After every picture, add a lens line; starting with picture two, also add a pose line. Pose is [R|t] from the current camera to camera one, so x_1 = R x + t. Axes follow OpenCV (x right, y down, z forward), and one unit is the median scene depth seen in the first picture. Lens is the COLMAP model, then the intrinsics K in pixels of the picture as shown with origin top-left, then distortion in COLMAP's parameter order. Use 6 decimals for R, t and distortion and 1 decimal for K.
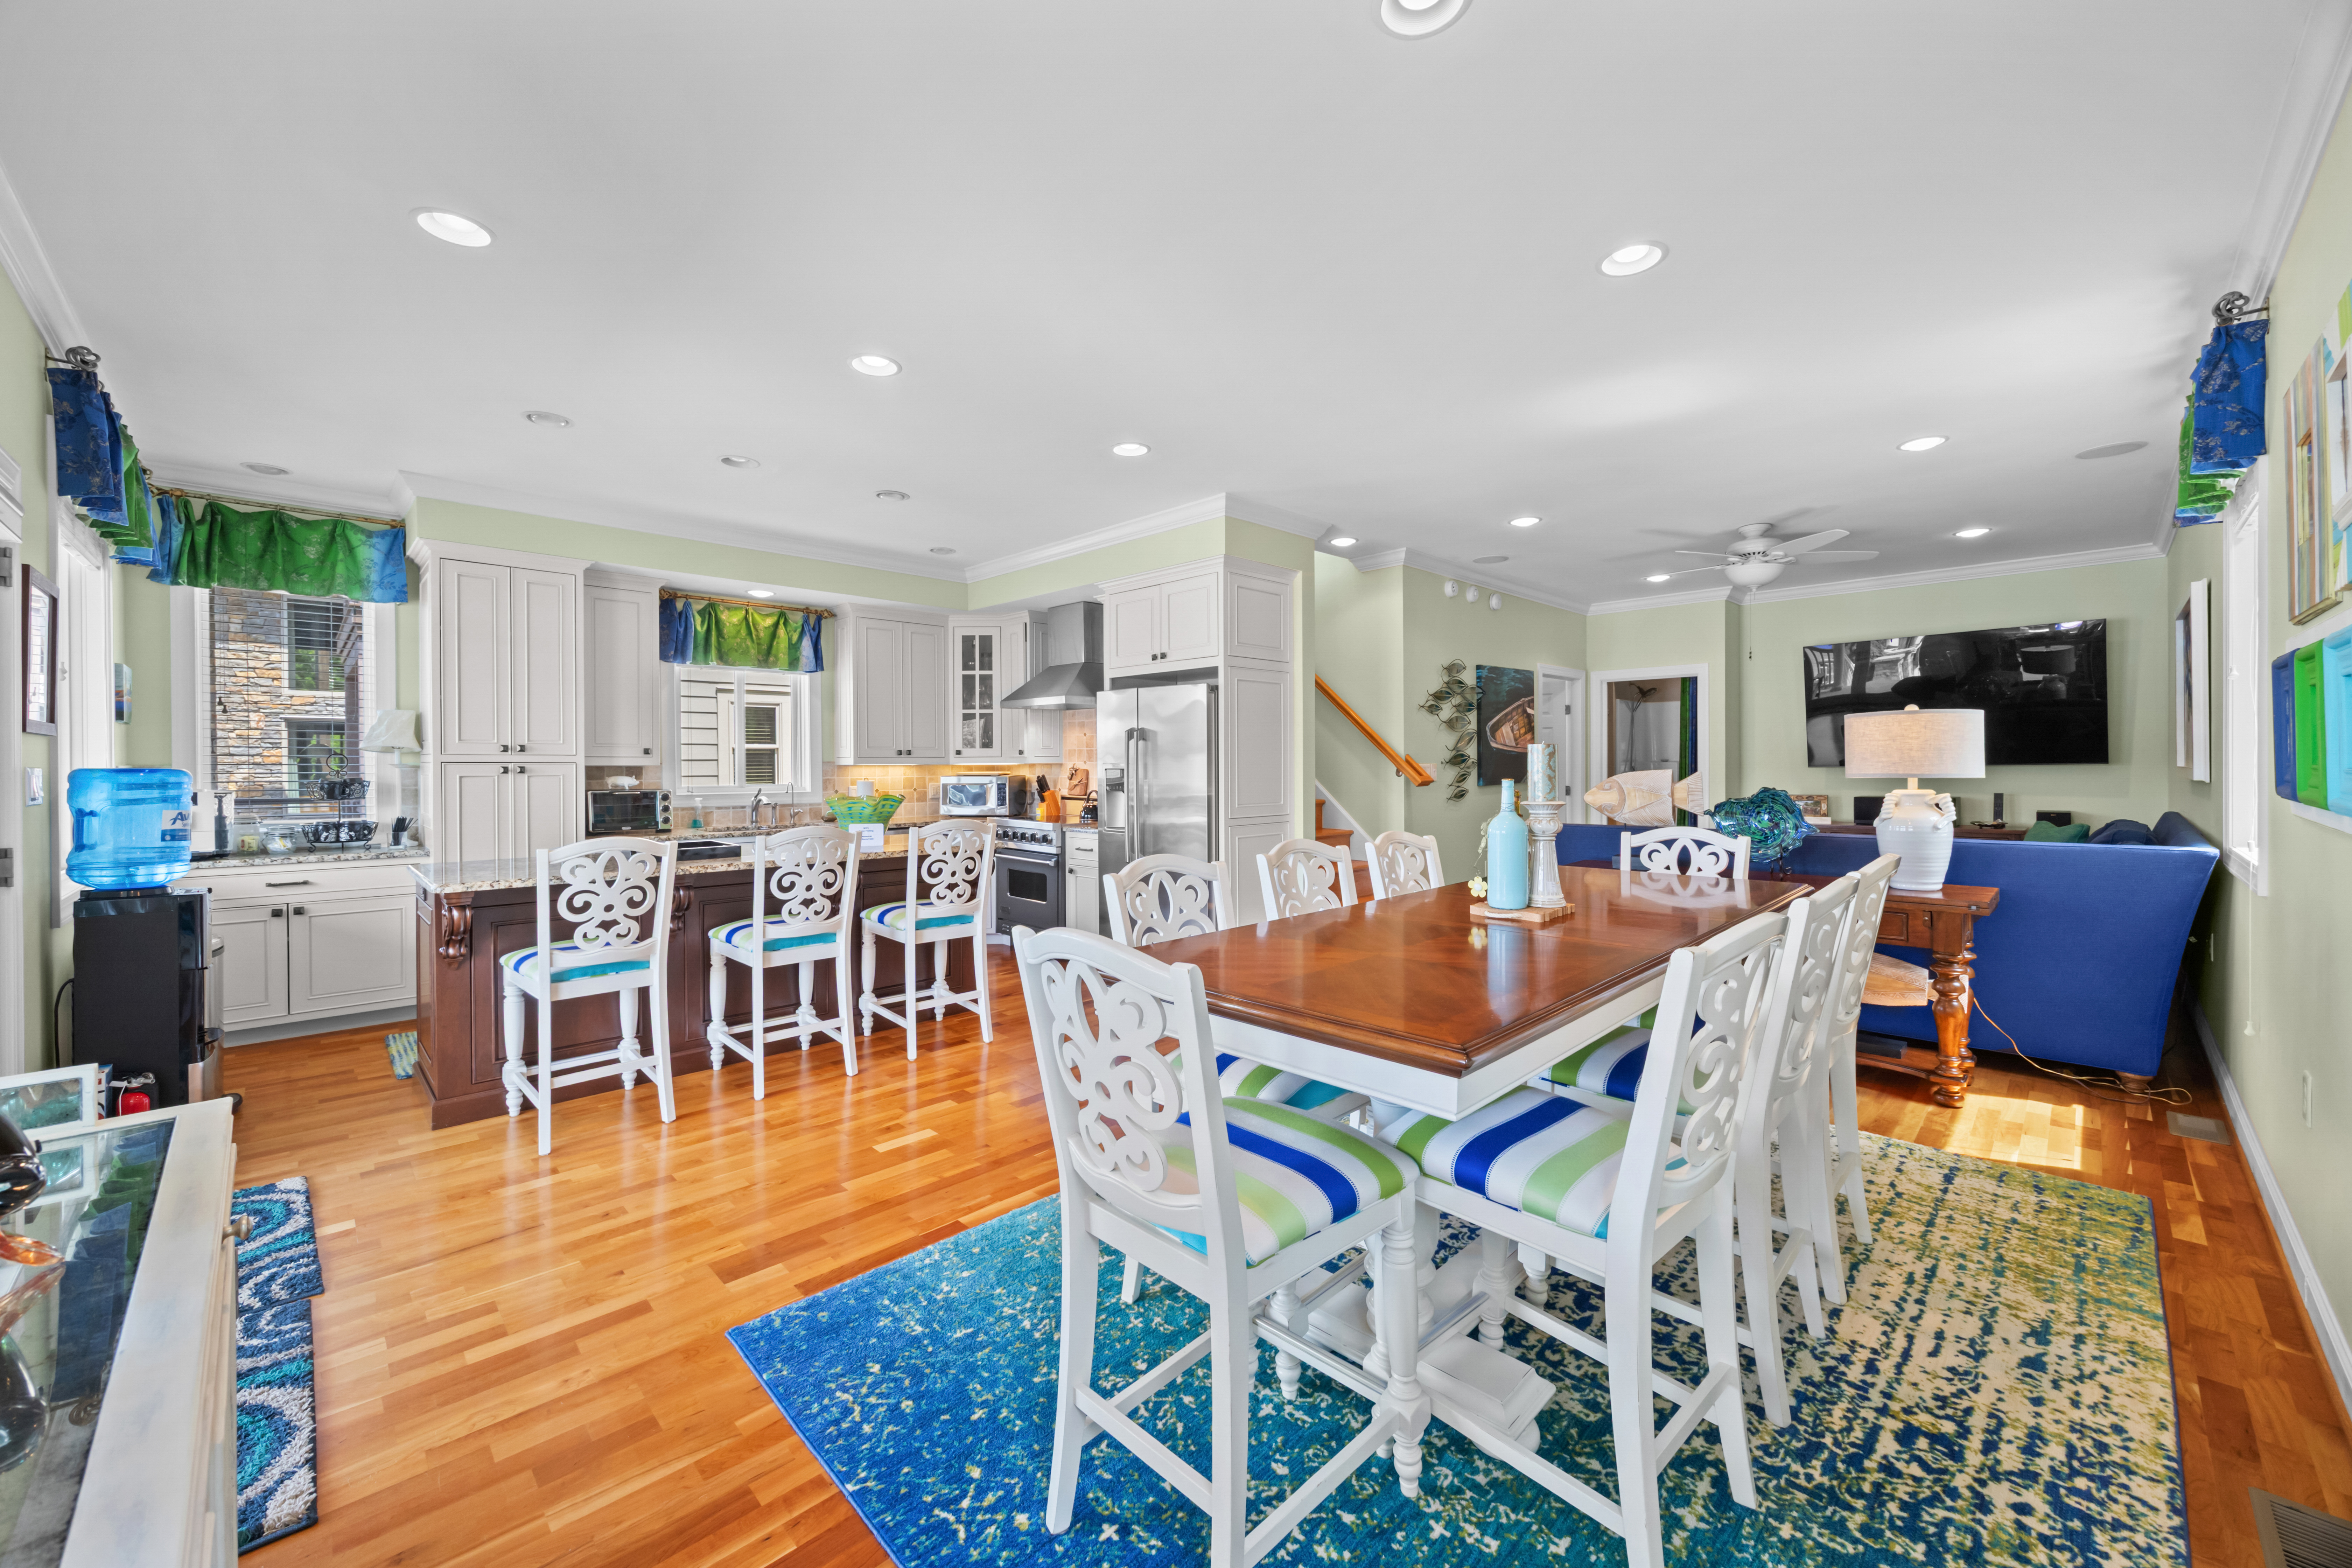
lens RADIAL K [[910.3, 0, 1182.4], [0, 910.3, 770.9], [0, 0, 1]] dist [-0.003013, -0.000431]
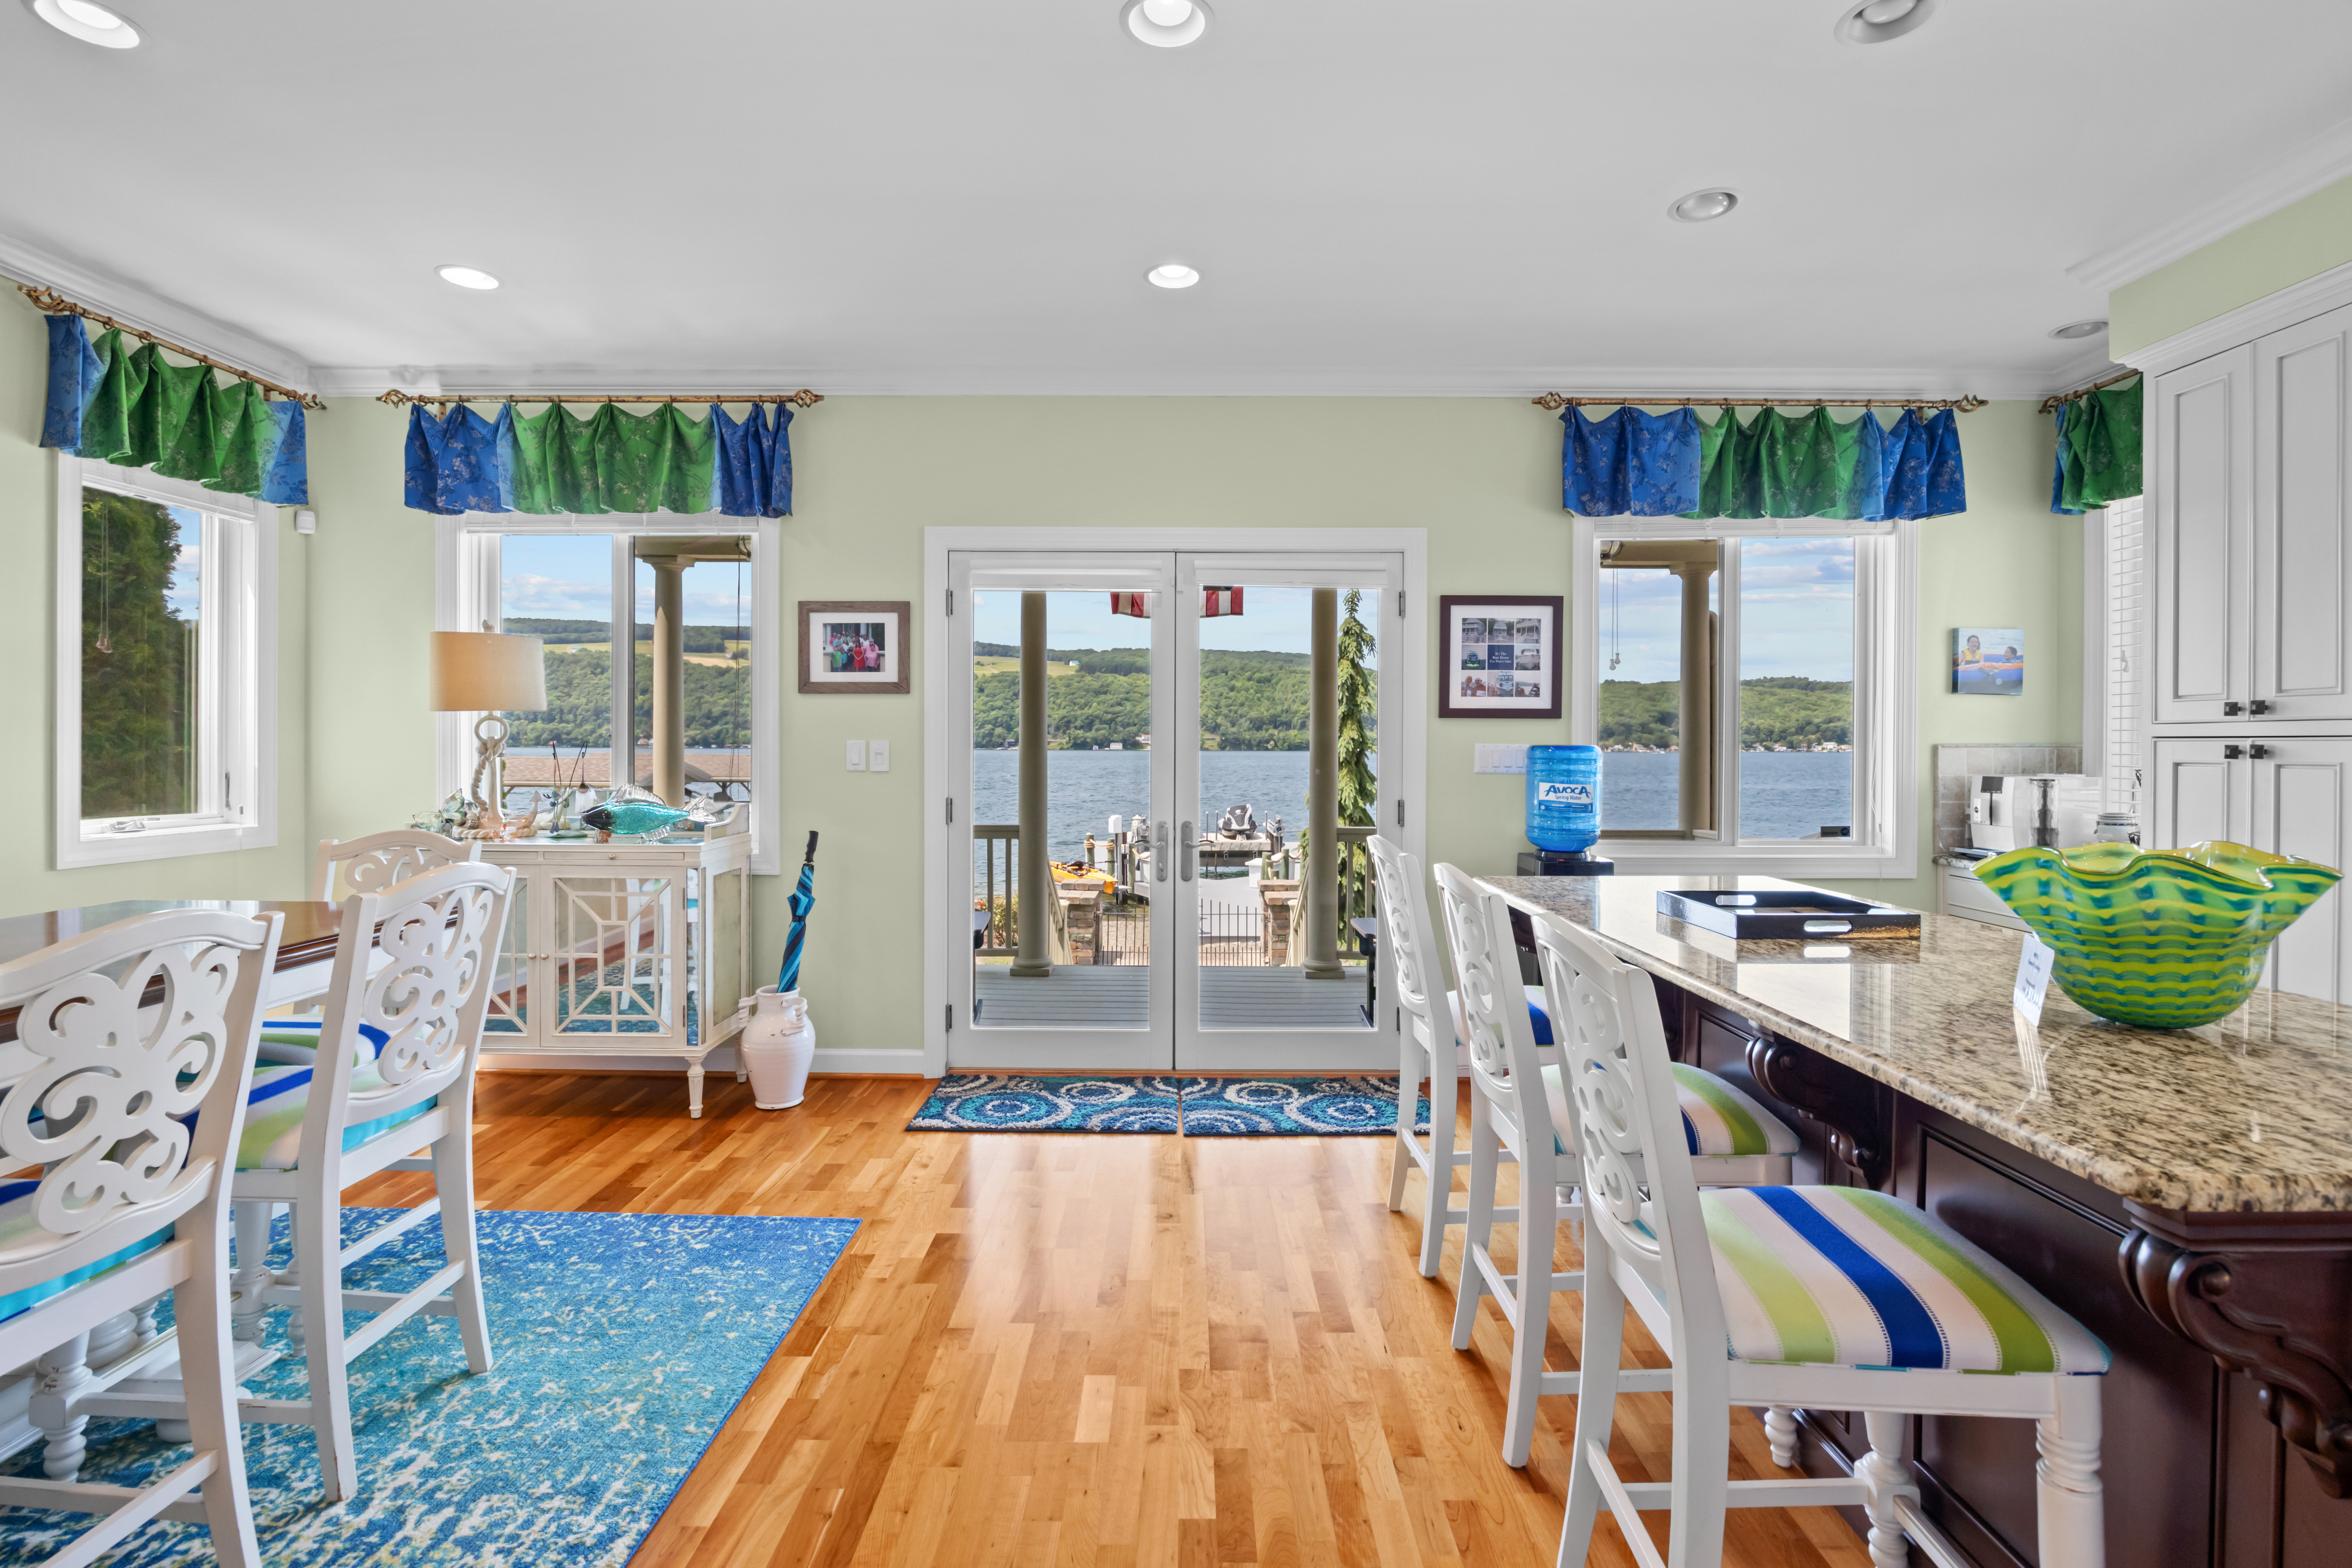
lens RADIAL K [[1079.0, 0, 1176.2], [0, 1079.0, 760.0], [0, 0, 1]] dist [-0.018877, -0.000320]
pose [[-0.713609, 0.008904, -0.700487, 0.080335], [-0.006072, 0.999803, 0.018895, -0.003881], [0.700518, 0.017737, -0.713415, 1.022835]]
